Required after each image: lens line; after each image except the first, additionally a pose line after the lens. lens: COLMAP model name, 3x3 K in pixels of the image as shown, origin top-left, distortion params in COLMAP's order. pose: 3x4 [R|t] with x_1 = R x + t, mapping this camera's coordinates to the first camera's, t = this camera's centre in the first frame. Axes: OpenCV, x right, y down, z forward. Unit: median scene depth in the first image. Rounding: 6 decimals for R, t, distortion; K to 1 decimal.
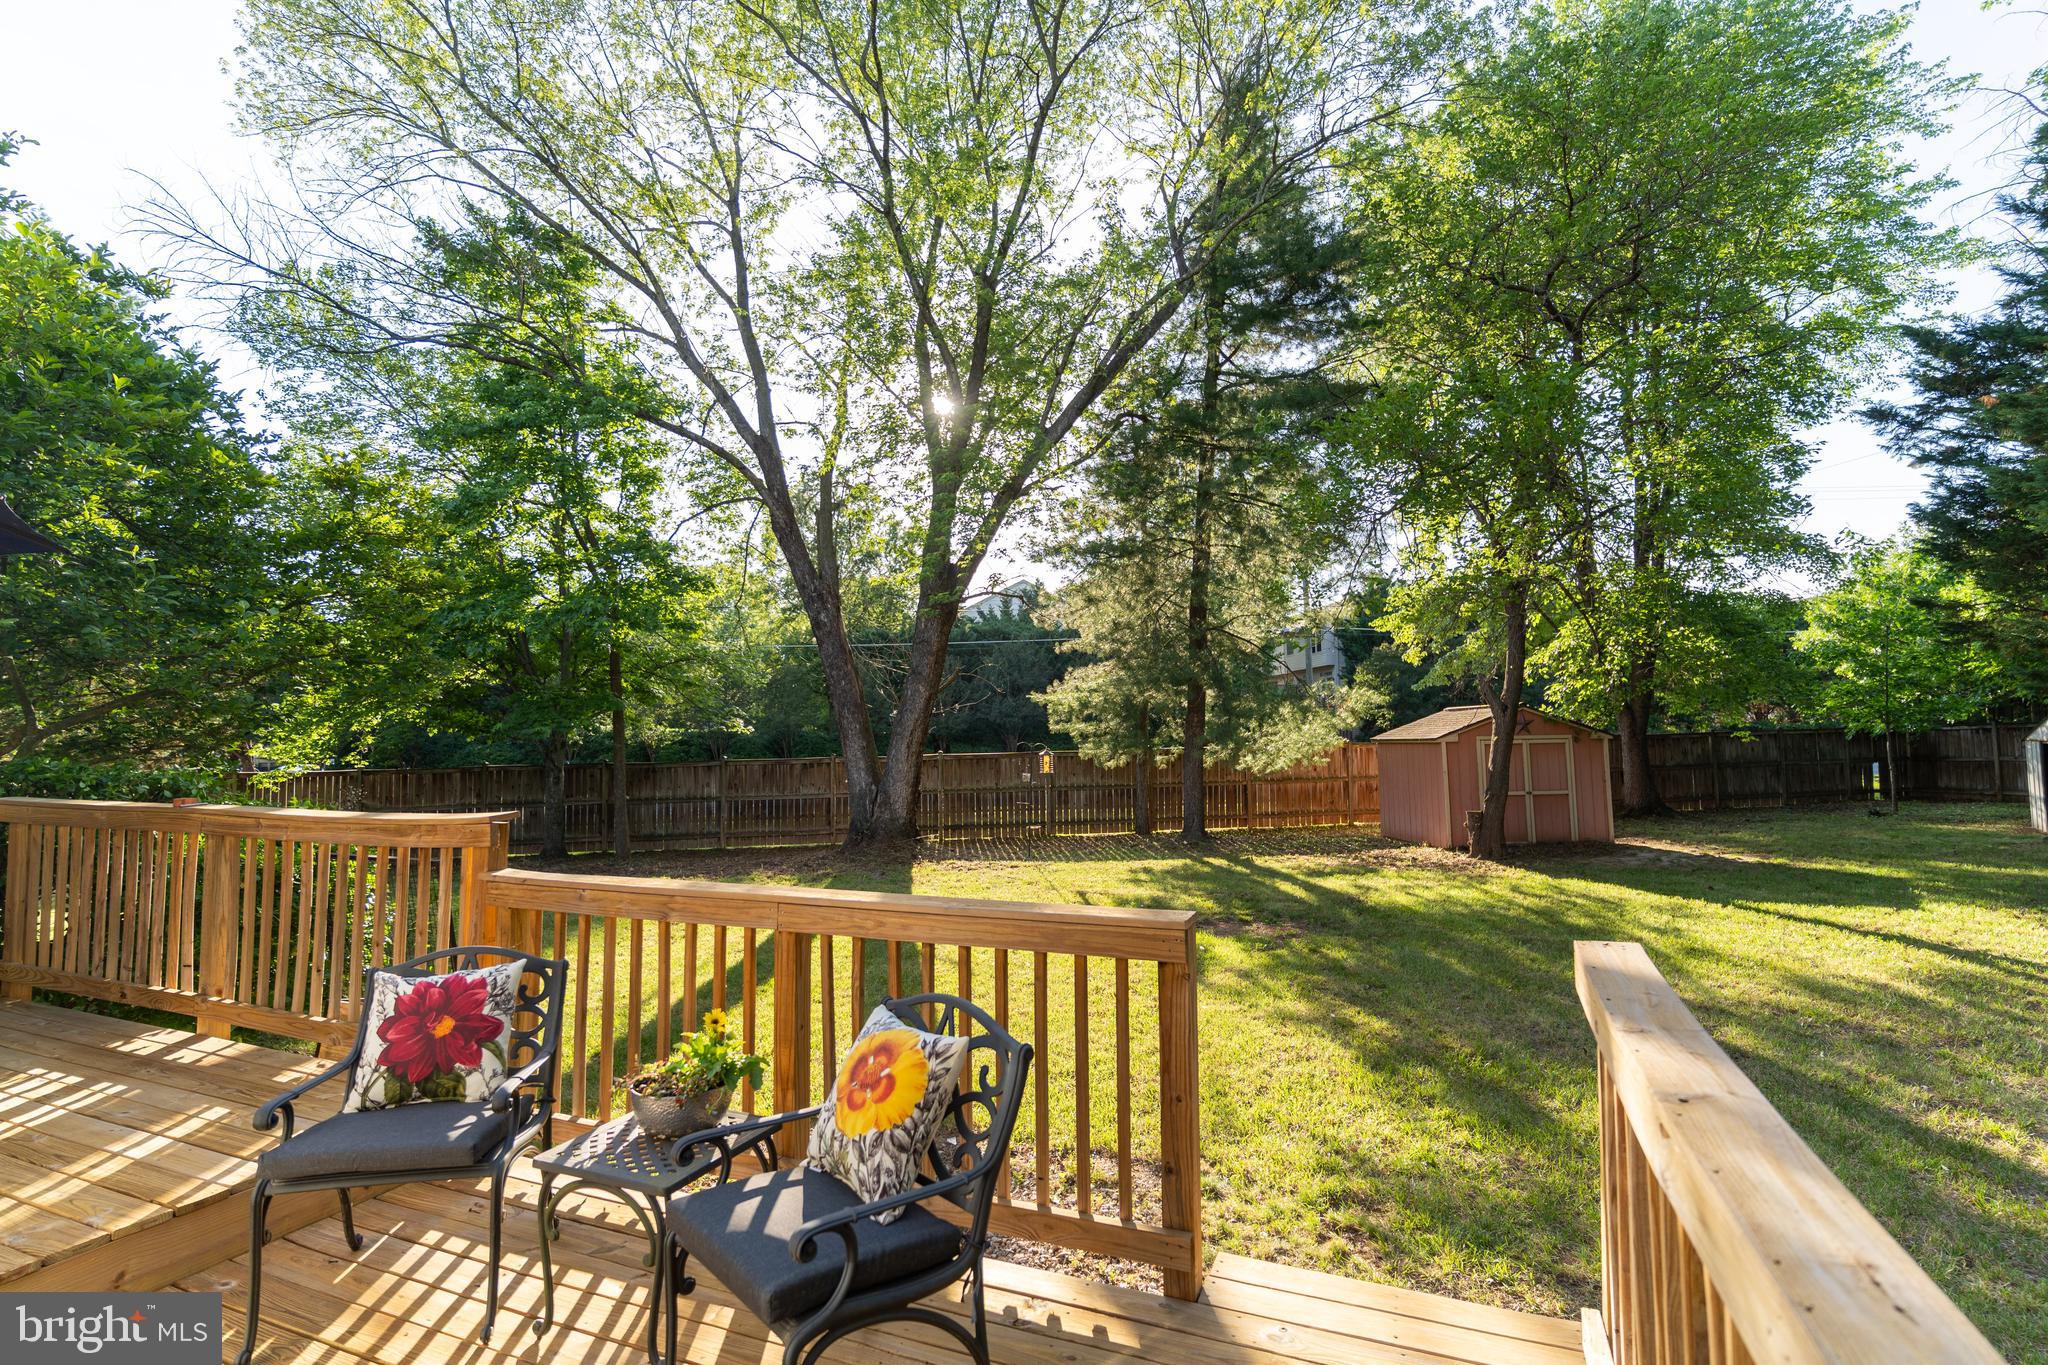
lens RADIAL K [[967.4, 0, 1020.4], [0, 967.4, 680.5], [0, 0, 1]] dist [0.000529, -0.000065]
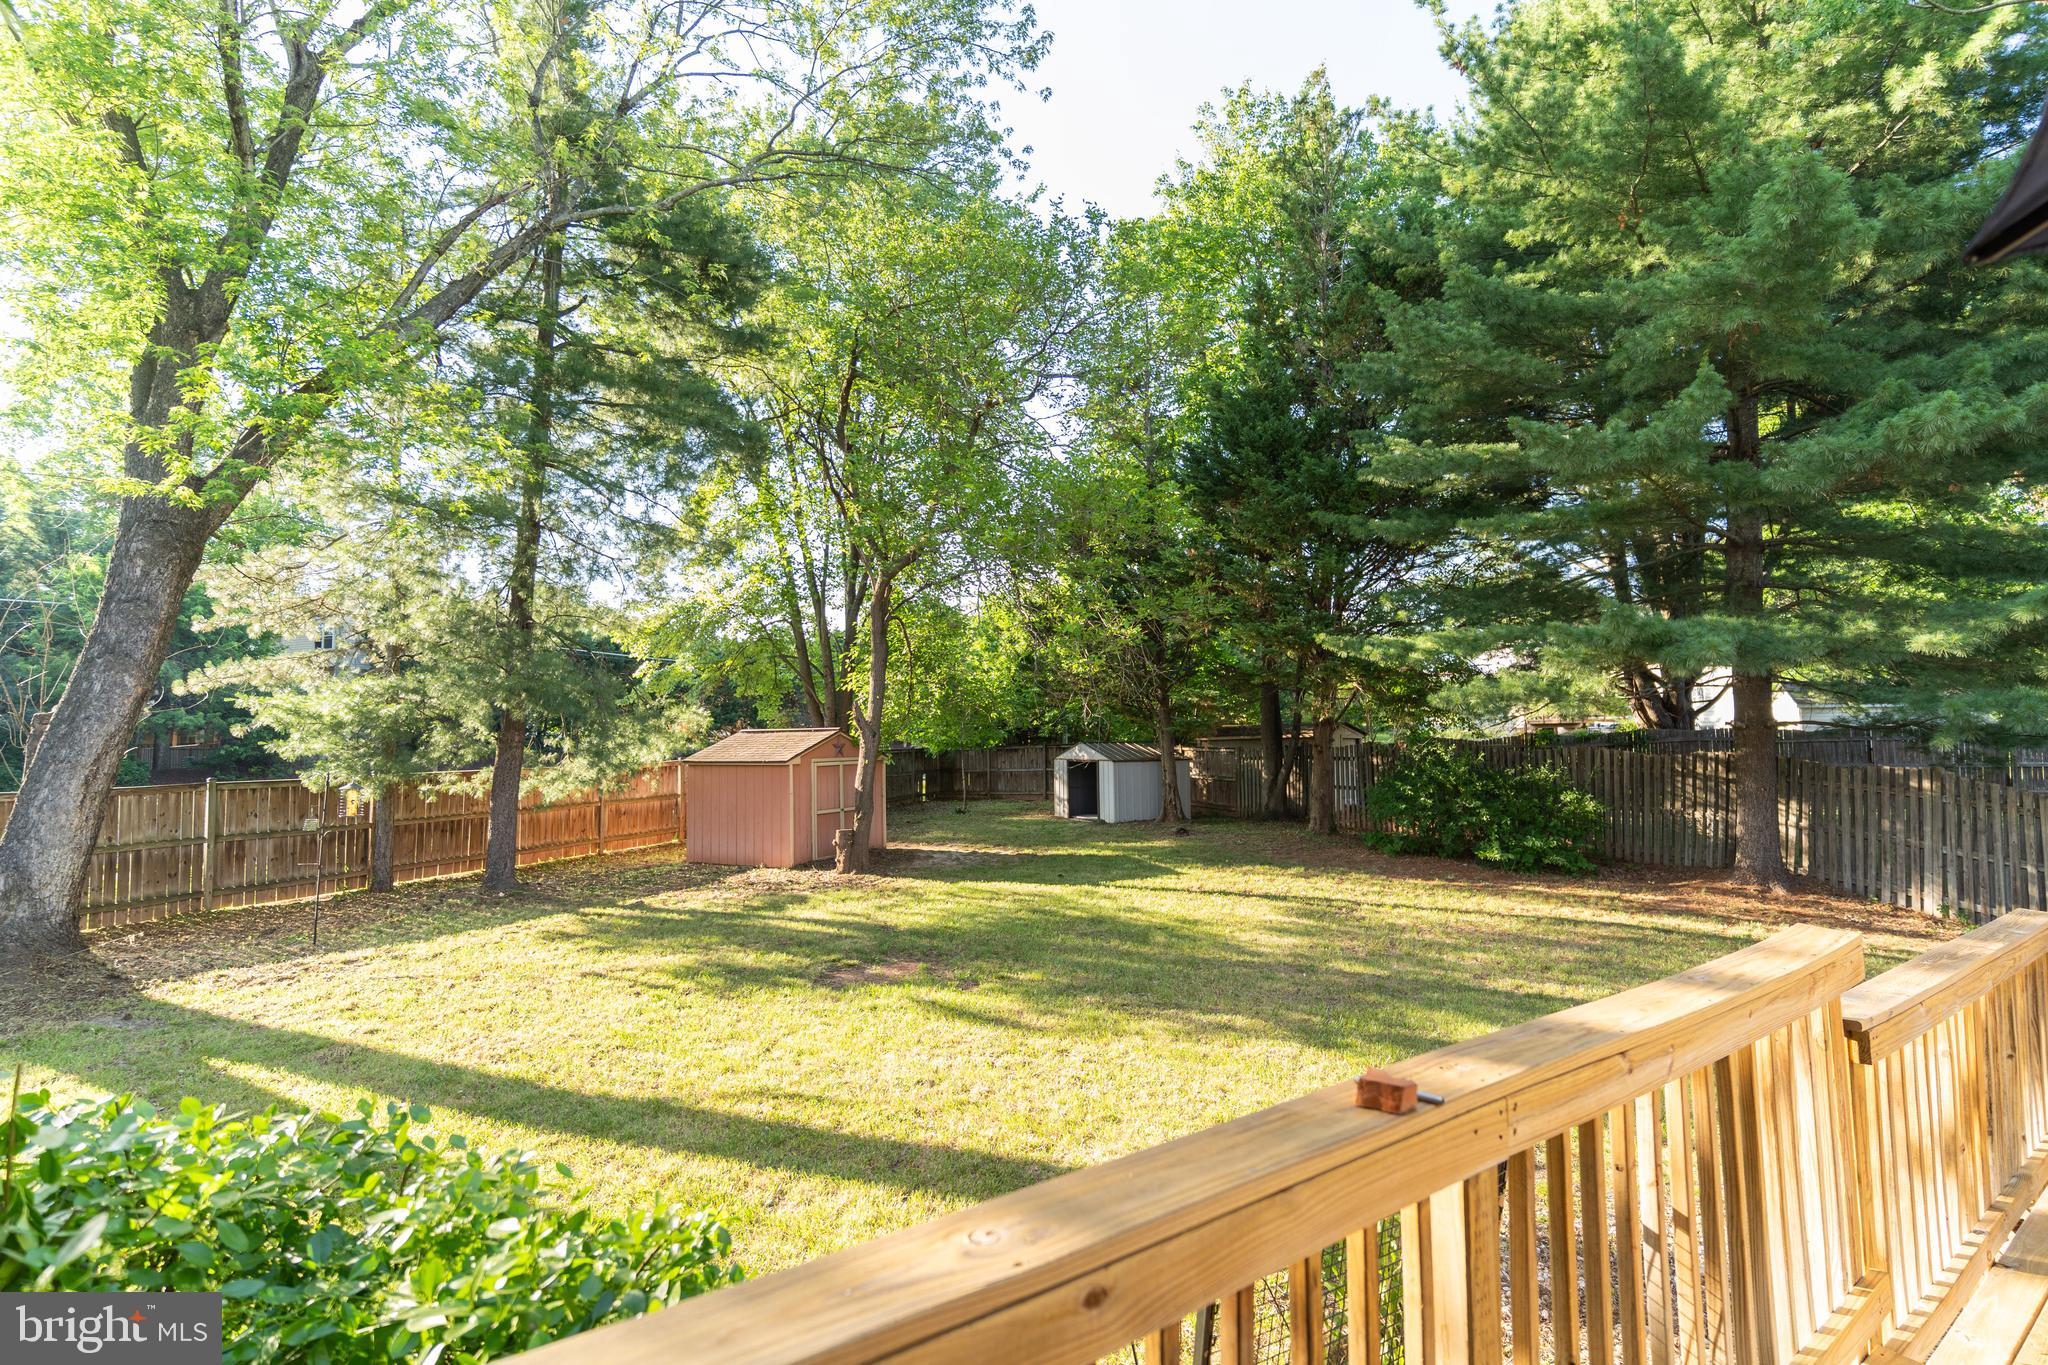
lens RADIAL K [[967.4, 0, 1020.4], [0, 967.4, 680.5], [0, 0, 1]] dist [0.000529, -0.000065]
pose [[0.516795, 0.063343, 0.853762, -0.328326], [-0.053227, 0.997707, -0.041804, 0.004780], [-0.854453, -0.023839, 0.518982, 0.264218]]
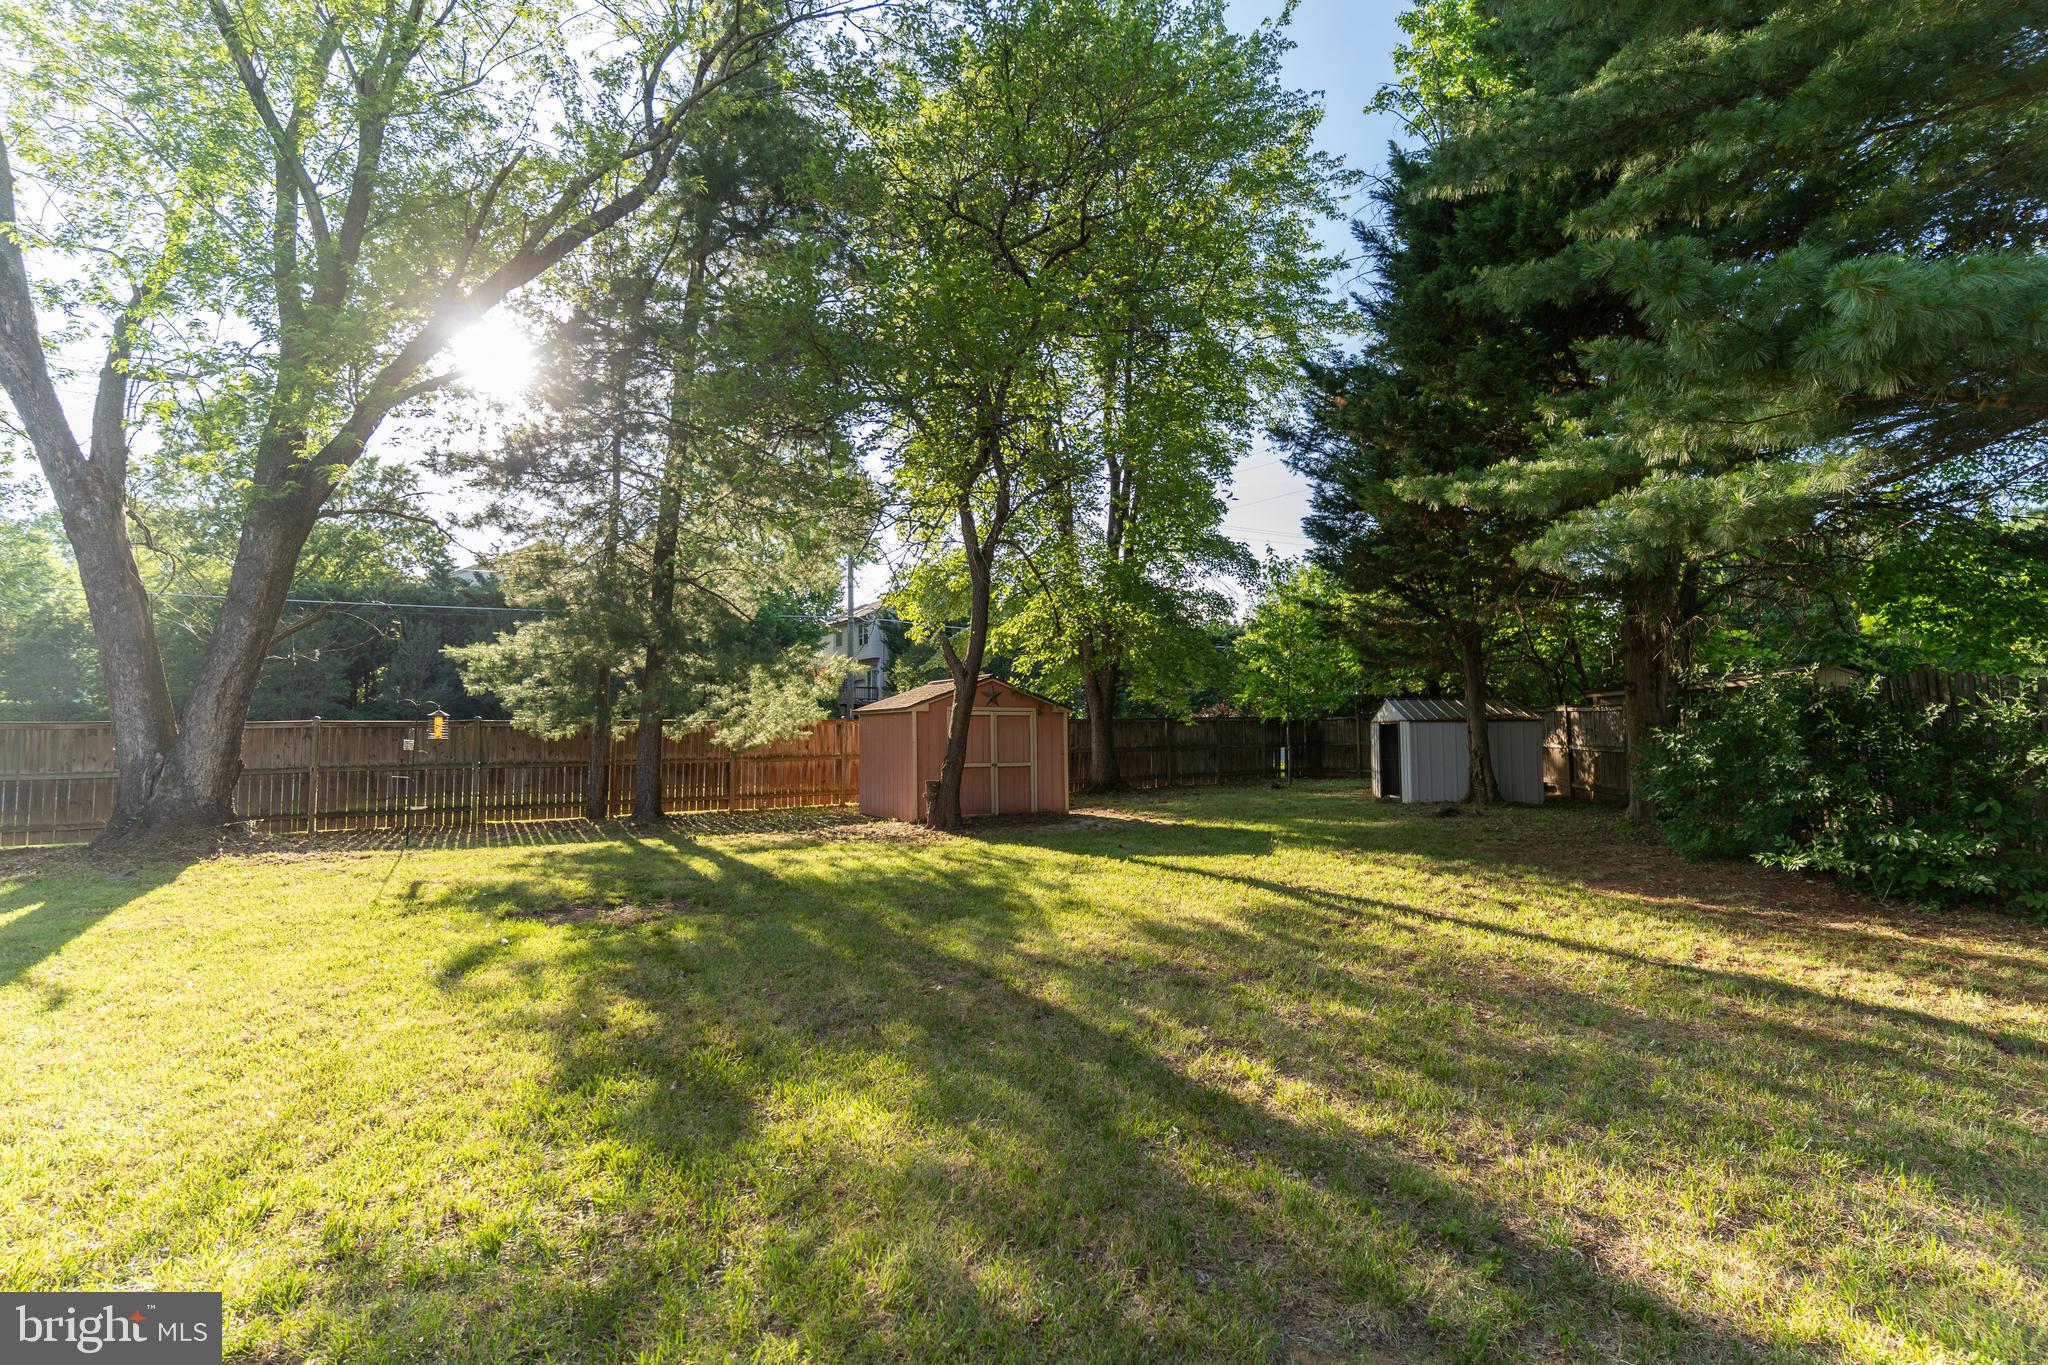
lens RADIAL K [[967.4, 0, 1020.4], [0, 967.4, 680.5], [0, 0, 1]] dist [0.000529, -0.000065]
pose [[0.906039, 0.038343, 0.421453, 0.129256], [-0.038666, 0.999222, -0.007783, 0.036953], [-0.421423, -0.009244, 0.906817, 0.086143]]
